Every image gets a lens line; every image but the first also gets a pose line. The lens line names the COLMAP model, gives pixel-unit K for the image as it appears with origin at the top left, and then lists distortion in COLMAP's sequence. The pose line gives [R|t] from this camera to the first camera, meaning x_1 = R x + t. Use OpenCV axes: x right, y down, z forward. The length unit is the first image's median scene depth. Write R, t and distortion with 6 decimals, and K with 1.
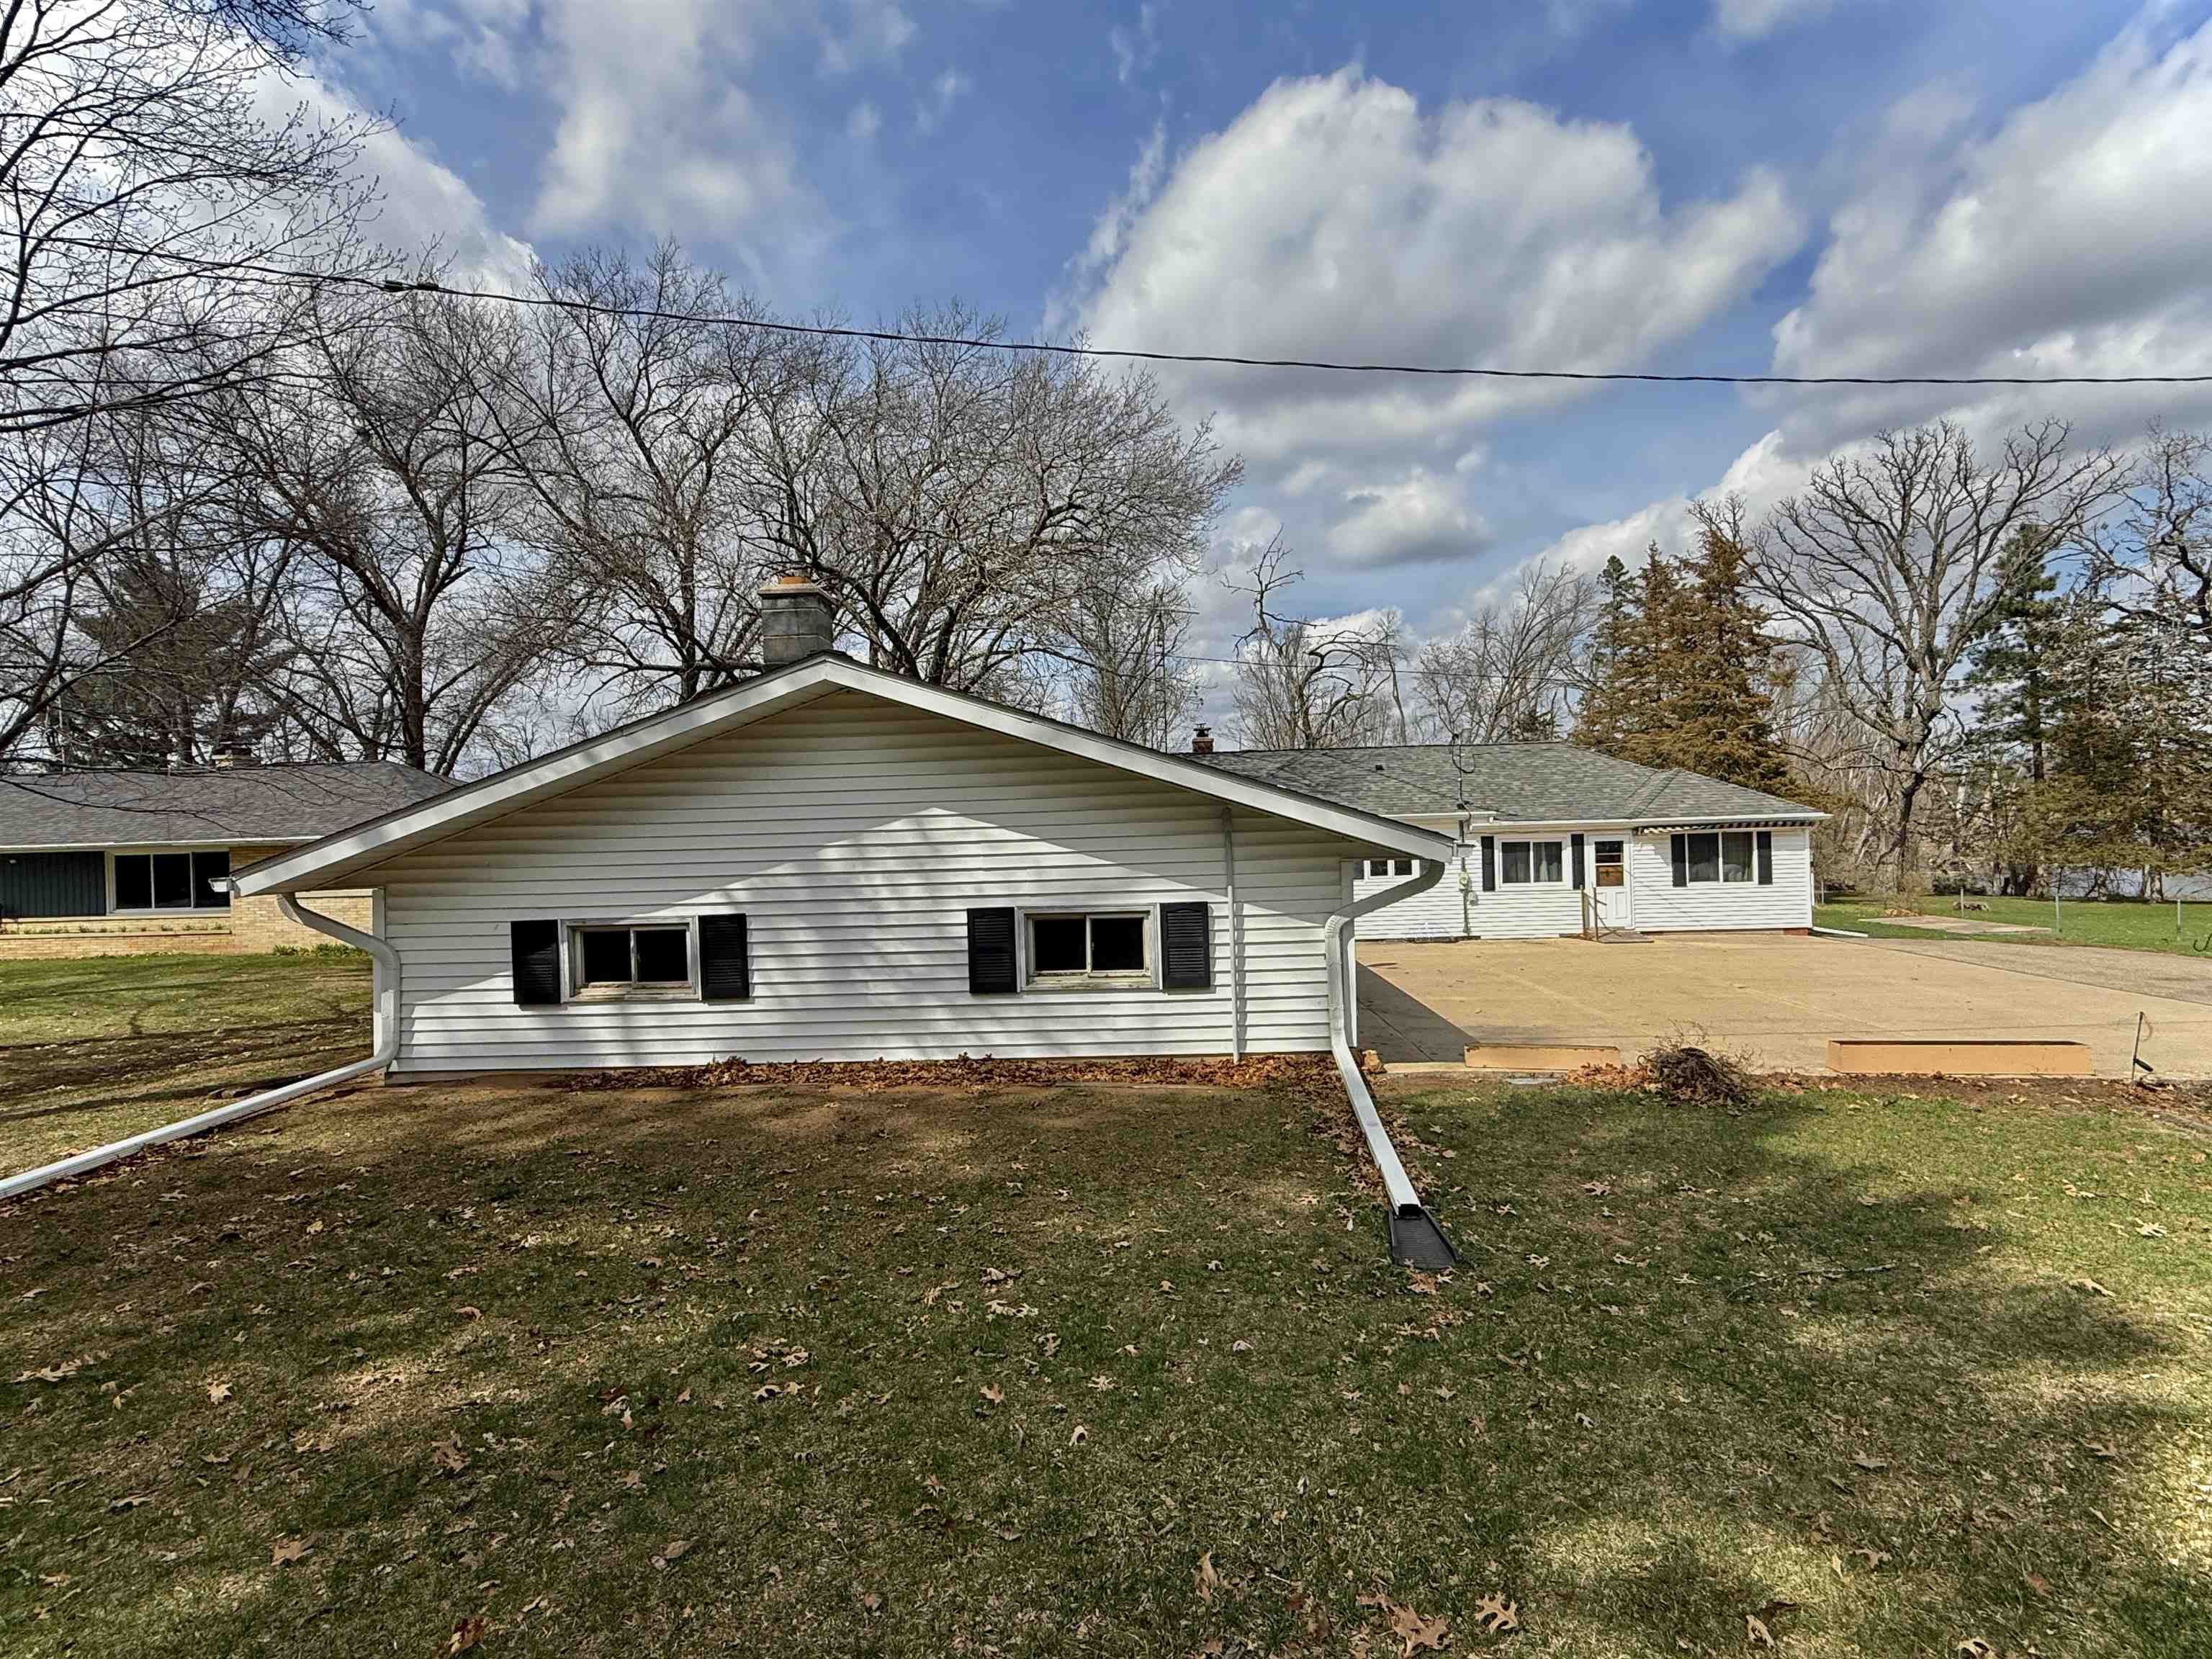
lens RADIAL K [[1067.4, 0, 1106.0], [0, 1067.4, 829.5], [0, 0, 1]] dist [-0.025151, 0.000061]
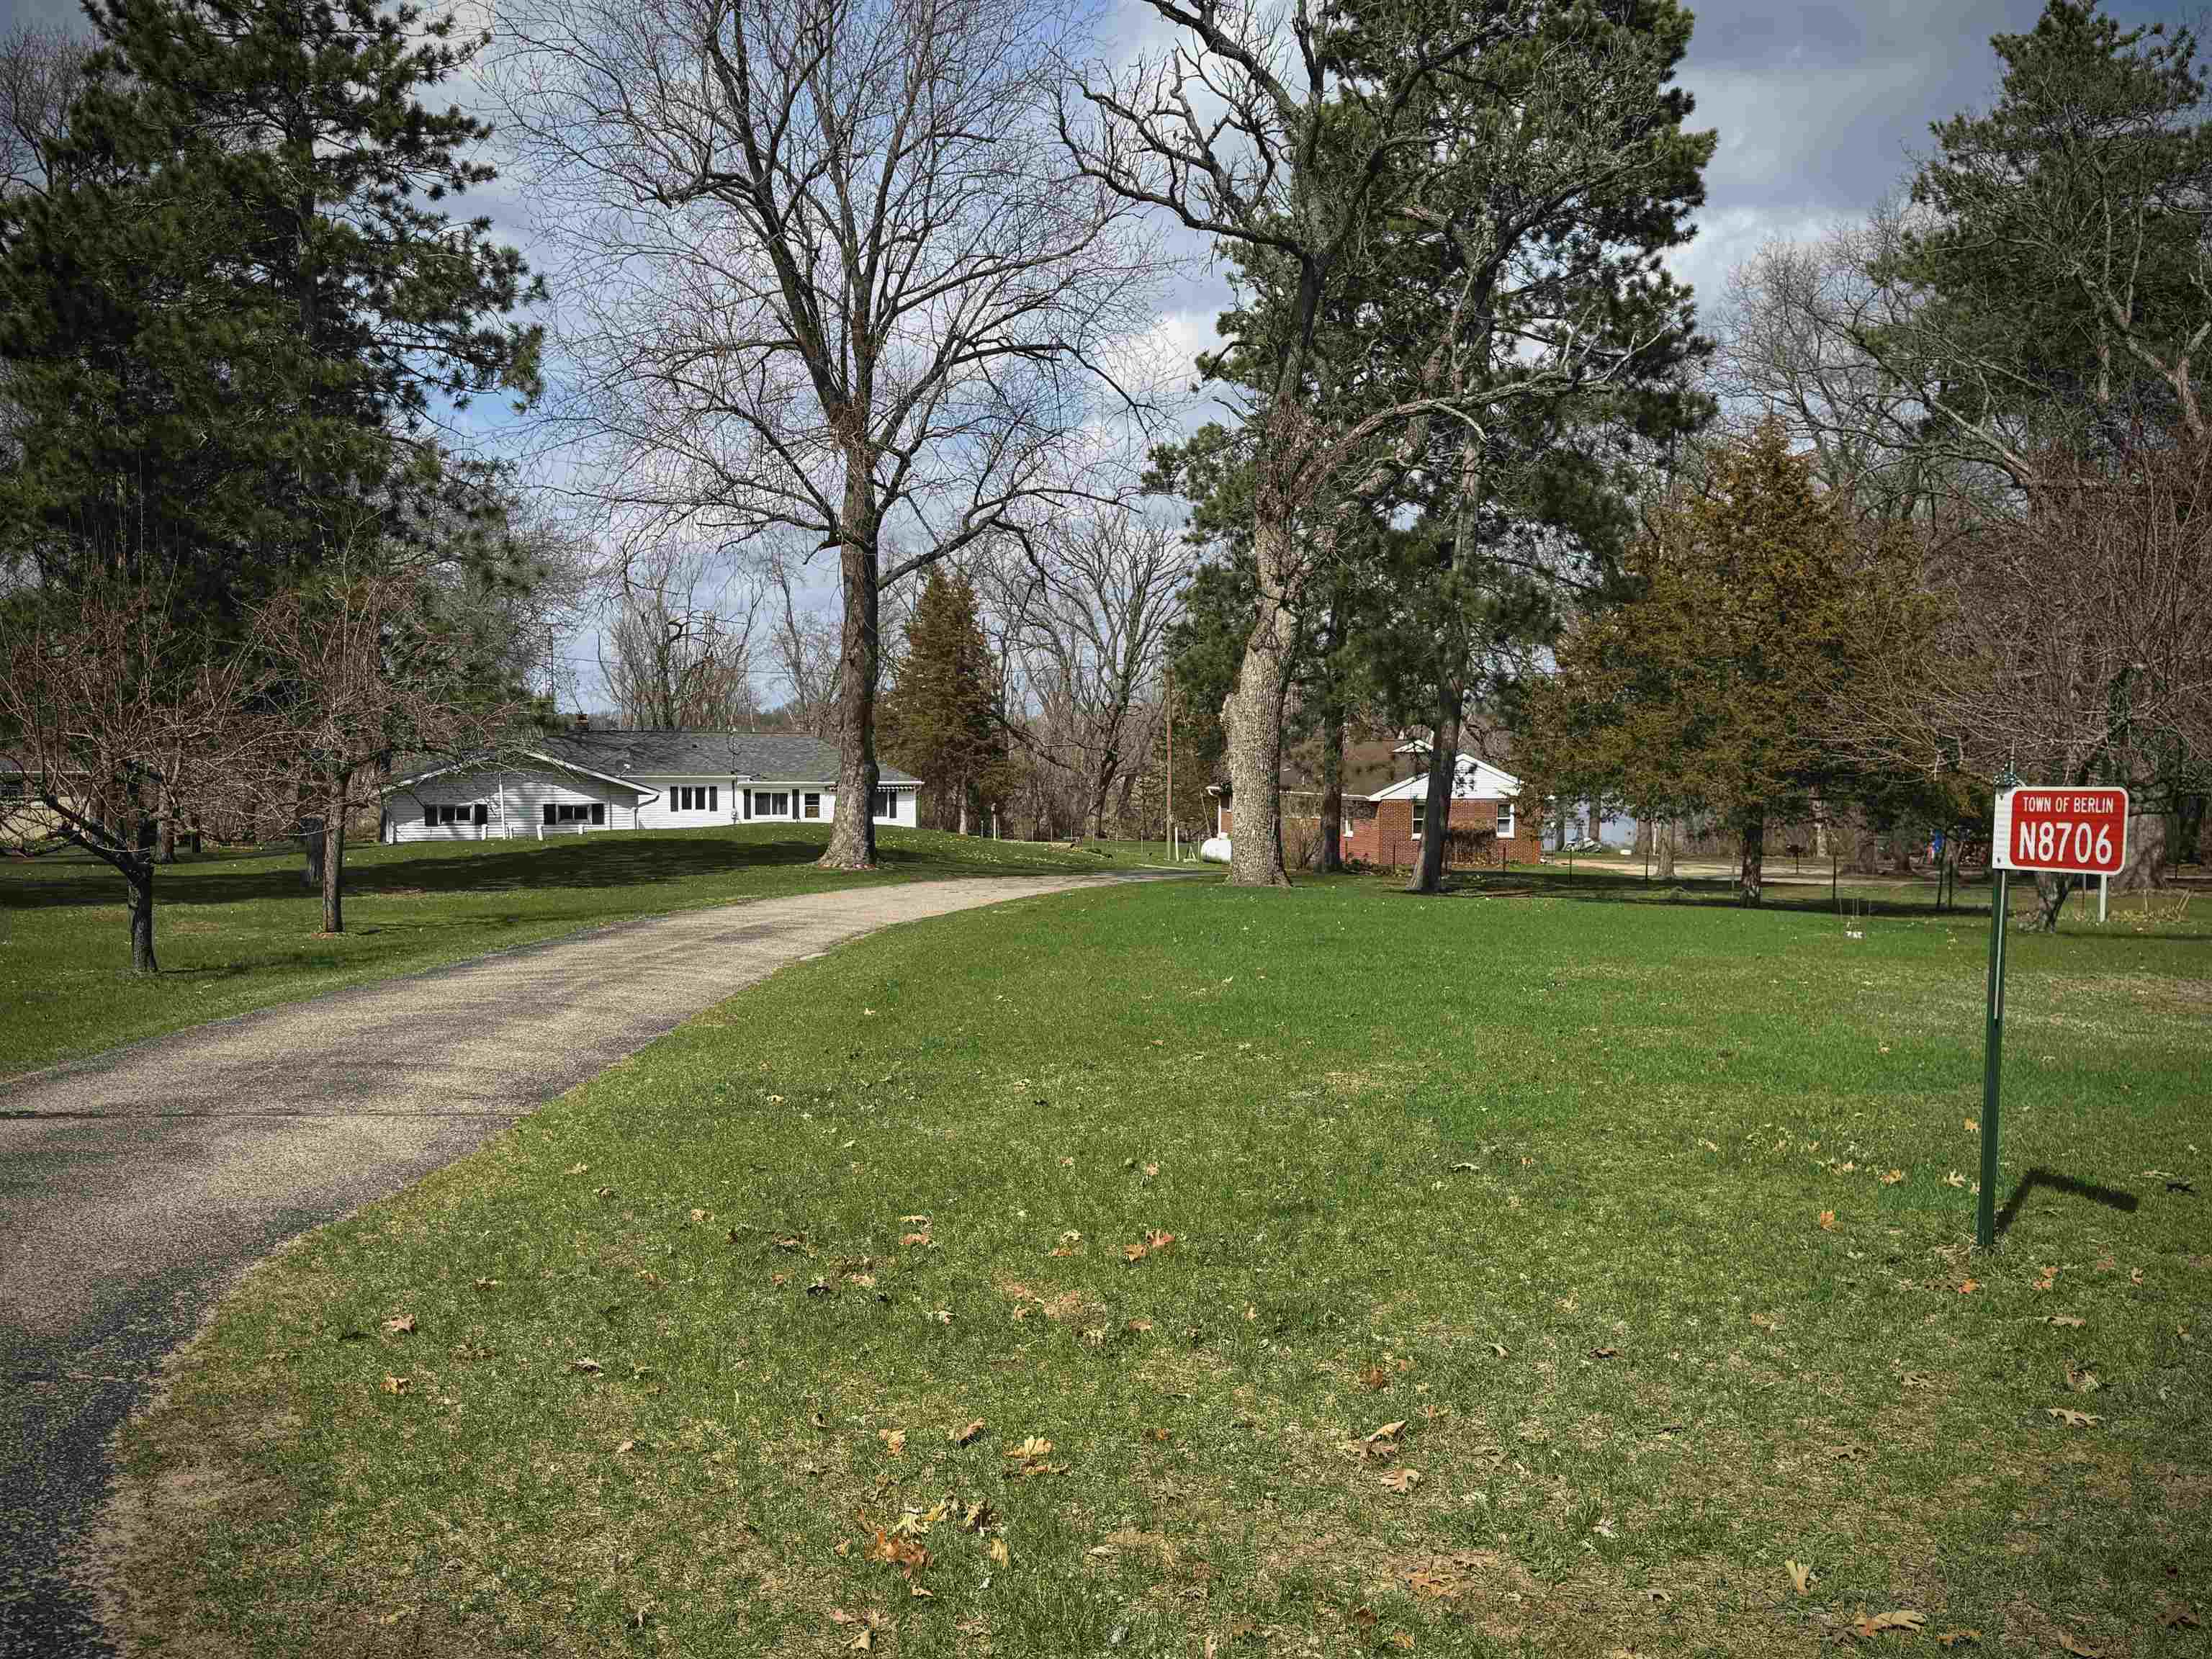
lens RADIAL K [[2056.1, 0, 1106.0], [0, 2056.1, 829.5], [0, 0, 1]] dist [0.000517, 0.000084]
pose [[0.931234, 0.016033, 0.364068, -0.347624], [-0.026578, 0.999359, 0.023972, -0.025060], [-0.363450, -0.032000, 0.931064, -2.502595]]
